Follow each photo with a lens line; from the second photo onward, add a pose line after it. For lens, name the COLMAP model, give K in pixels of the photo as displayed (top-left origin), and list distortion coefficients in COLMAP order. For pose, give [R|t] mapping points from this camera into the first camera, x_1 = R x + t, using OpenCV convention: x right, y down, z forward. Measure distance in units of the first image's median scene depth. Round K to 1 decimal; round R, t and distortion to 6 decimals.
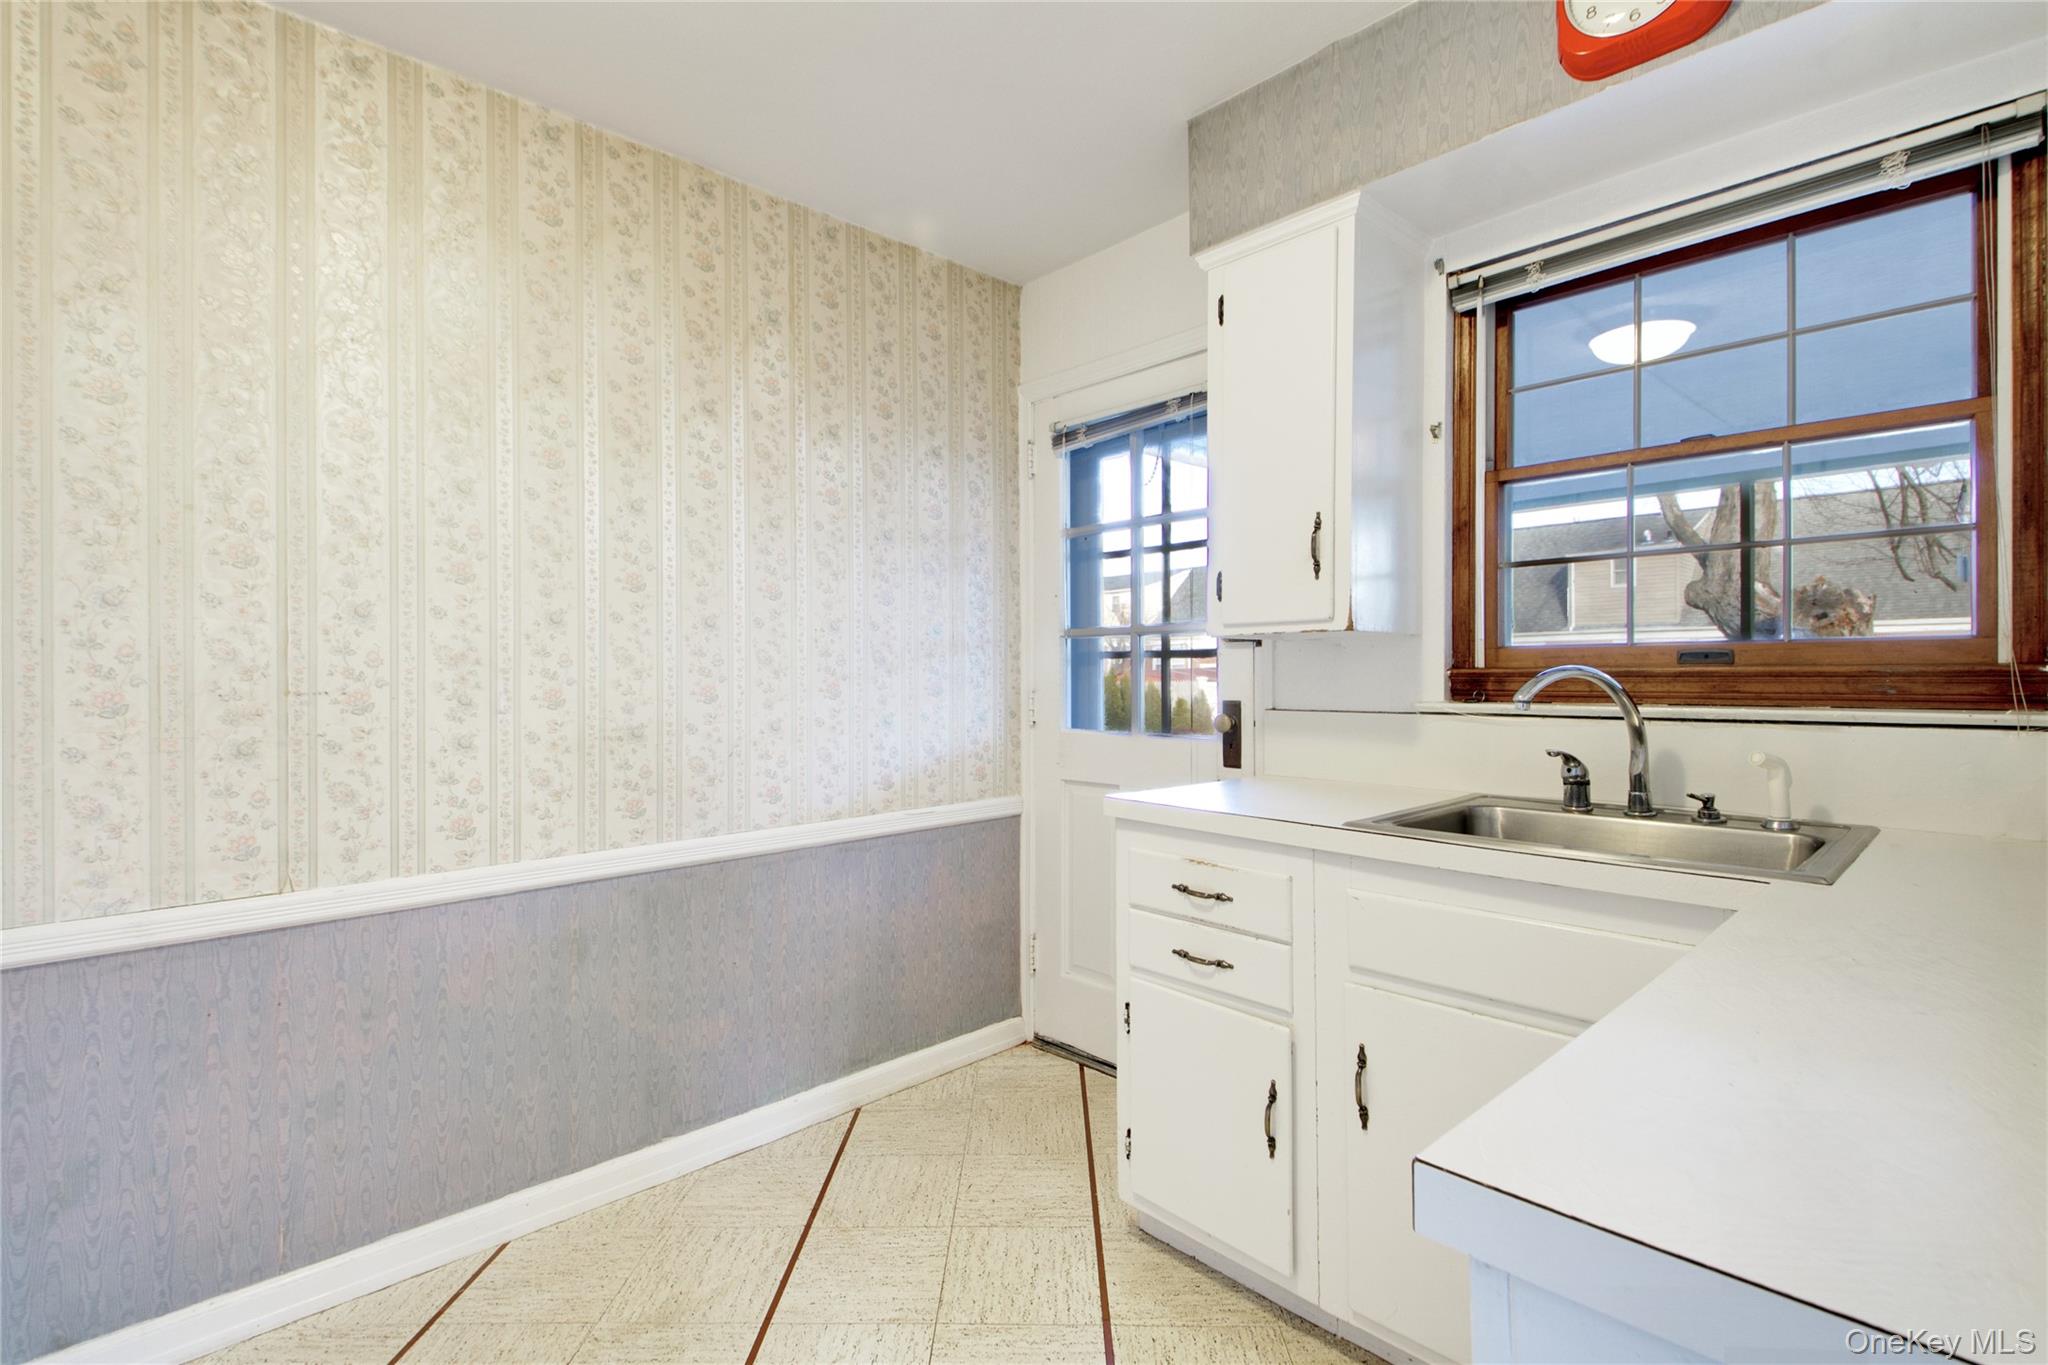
lens RADIAL K [[947.9, 0, 1028.0], [0, 947.9, 684.1], [0, 0, 1]] dist [-0.016834, -0.003829]
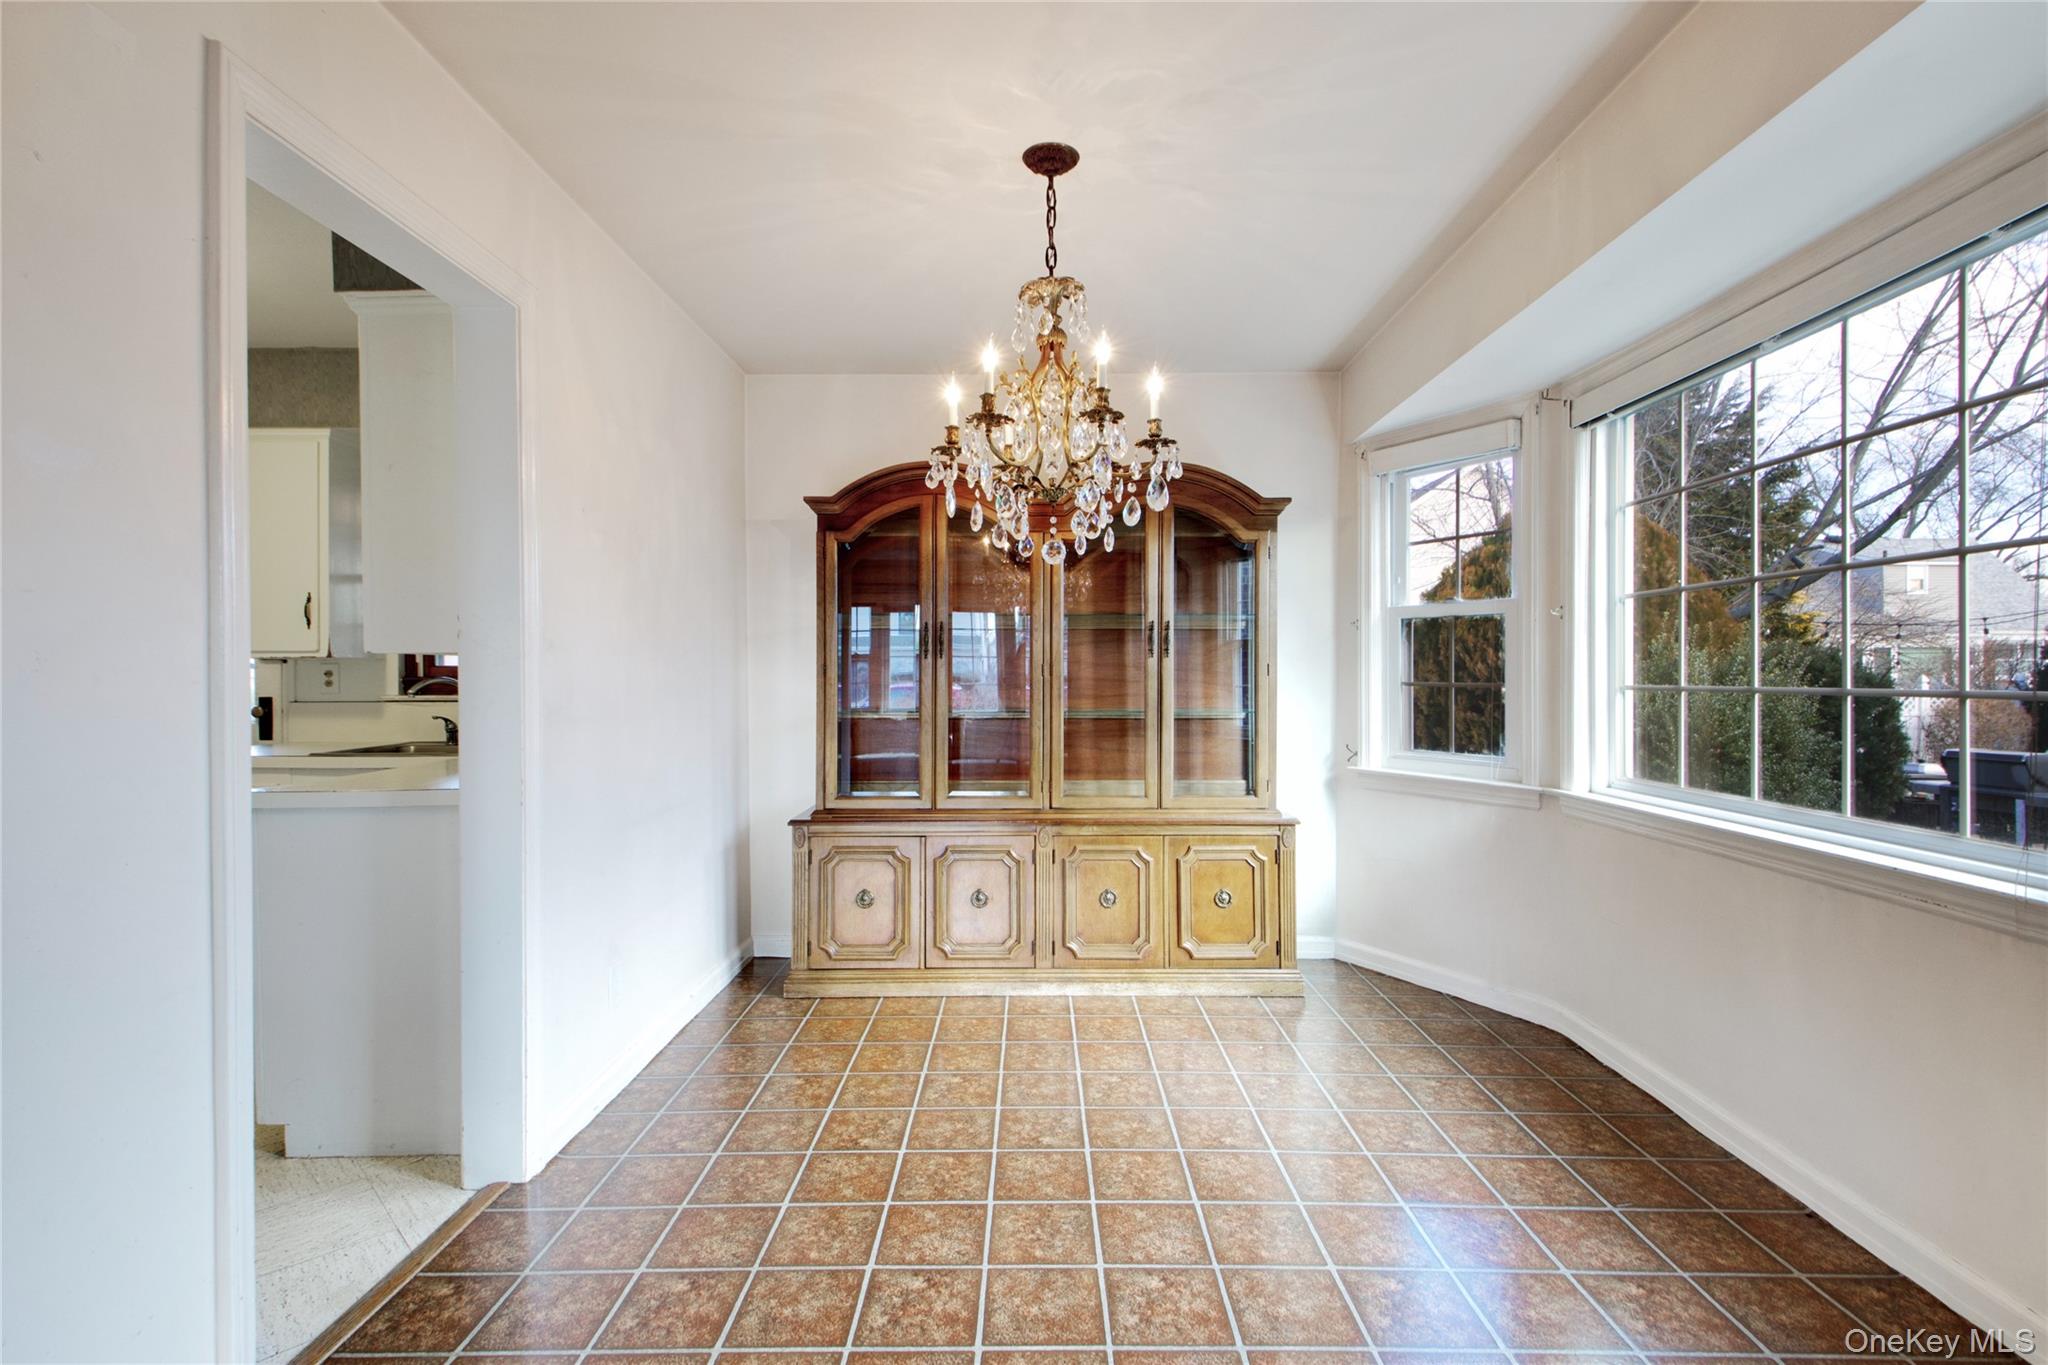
lens RADIAL K [[947.9, 0, 1036.8], [0, 947.9, 682.8], [0, 0, 1]] dist [-0.016834, -0.003829]
pose [[0.675376, -0.010014, 0.737406, -0.082337], [0.010347, 0.999938, 0.004103, -0.000467], [-0.737401, 0.004858, 0.675437, -1.302622]]
